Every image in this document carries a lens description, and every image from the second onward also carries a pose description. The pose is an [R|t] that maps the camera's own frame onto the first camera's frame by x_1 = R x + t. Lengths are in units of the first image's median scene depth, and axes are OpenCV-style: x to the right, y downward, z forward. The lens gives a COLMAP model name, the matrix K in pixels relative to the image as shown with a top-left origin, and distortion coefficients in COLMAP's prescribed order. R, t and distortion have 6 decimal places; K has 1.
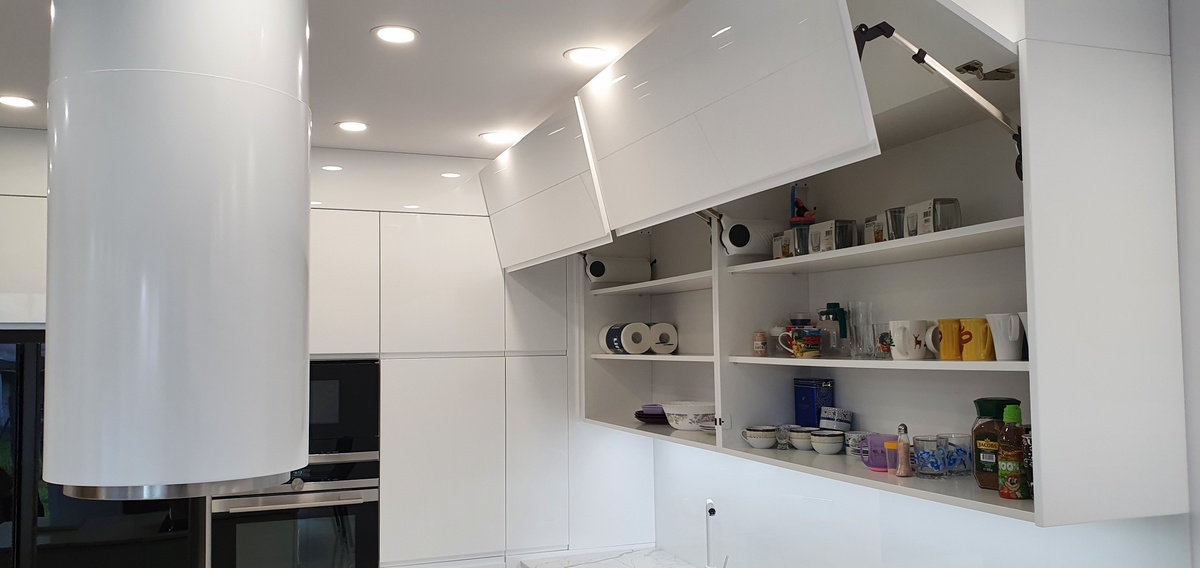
lens RADIAL K [[944.0, 0, 609.3], [0, 944.0, 309.2], [0, 0, 1]] dist [0.064541, -0.109719]
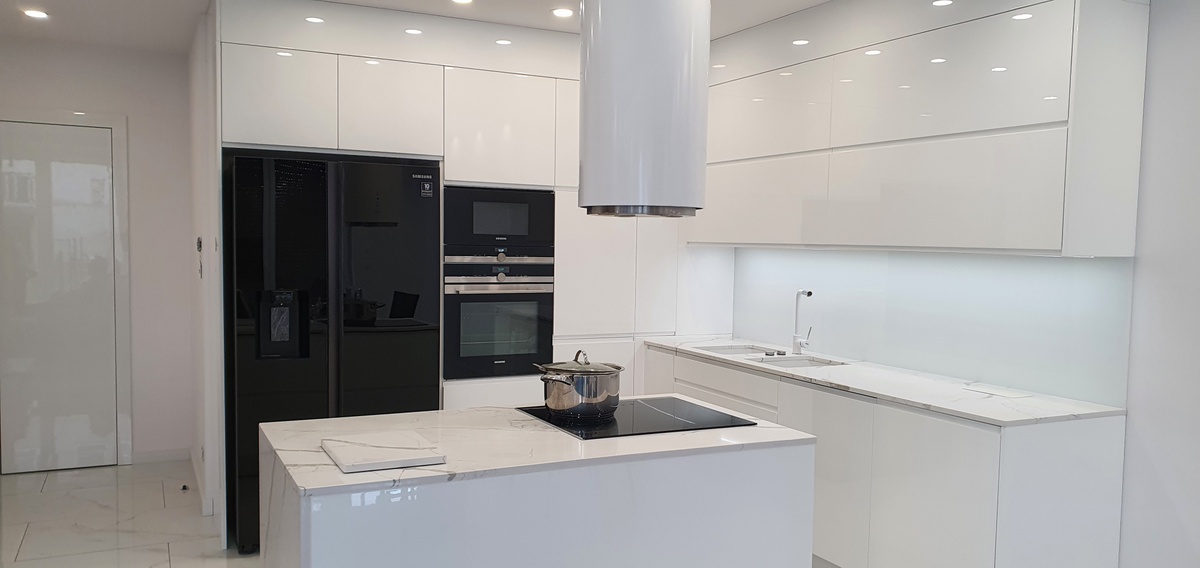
lens RADIAL K [[933.4, 0, 602.4], [0, 933.4, 307.7], [0, 0, 1]] dist [0.155089, -0.329329]
pose [[0.996303, 0.018411, 0.083910, -0.285355], [-0.027761, 0.993359, 0.111660, 0.068749], [-0.081297, -0.113577, 0.990198, -0.365439]]
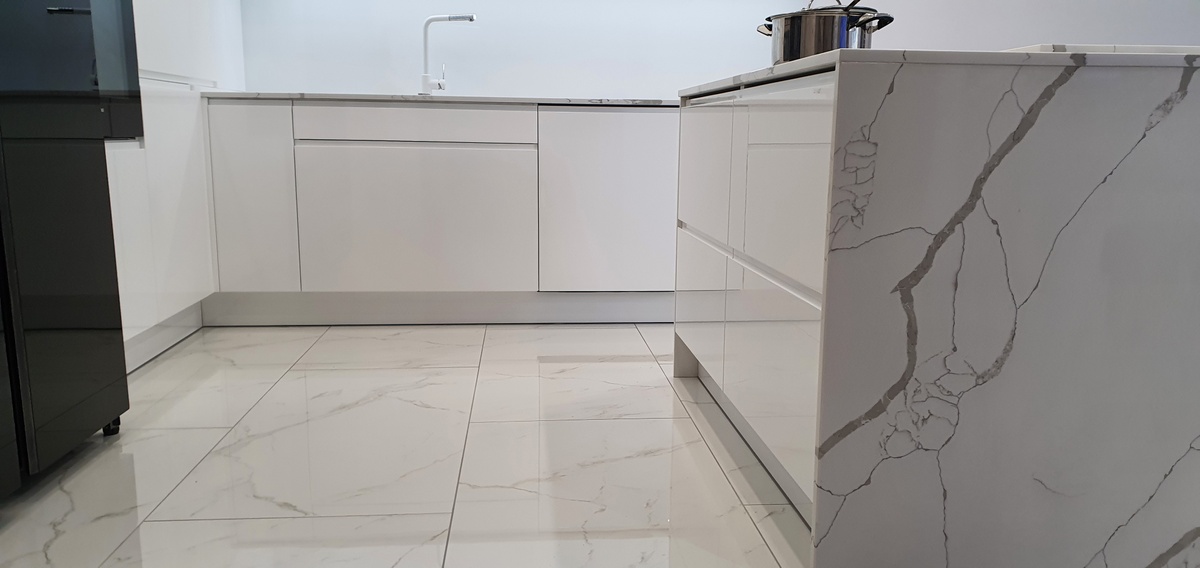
lens RADIAL K [[949.8, 0, 617.6], [0, 949.8, 314.8], [0, 0, 1]] dist [0.010694, 0.005213]
pose [[0.272649, -0.172285, 0.946562, -0.917735], [-0.049915, 0.979979, 0.192745, 0.293125], [-0.960818, -0.099799, 0.258591, 0.388283]]
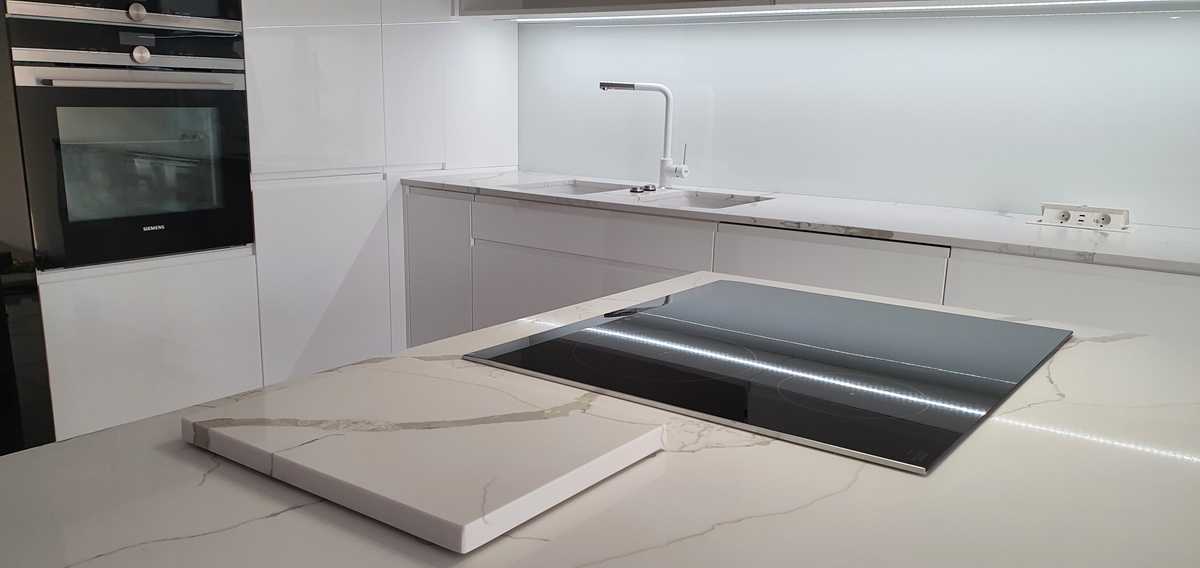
lens RADIAL K [[933.4, 0, 602.4], [0, 933.4, 307.7], [0, 0, 1]] dist [0.155089, -0.329329]
pose [[0.850552, -0.089866, 0.518156, -0.403863], [-0.049049, 0.967440, 0.248302, 0.168149], [-0.523599, -0.236609, 0.818450, 0.210960]]
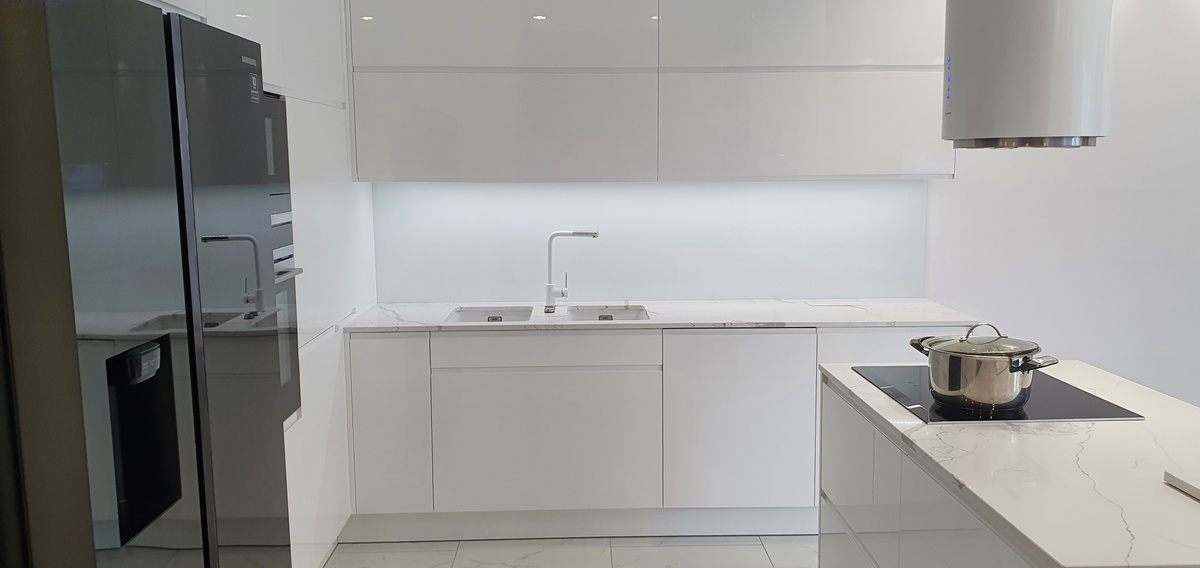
lens RADIAL K [[943.0, 0, 616.8], [0, 943.0, 282.3], [0, 0, 1]] dist [0.146050, -0.232890]
pose [[0.333885, -0.115174, 0.935551, -0.924777], [-0.031367, 0.990600, 0.133146, 0.091472], [-0.942092, -0.073801, 0.327133, 0.464313]]
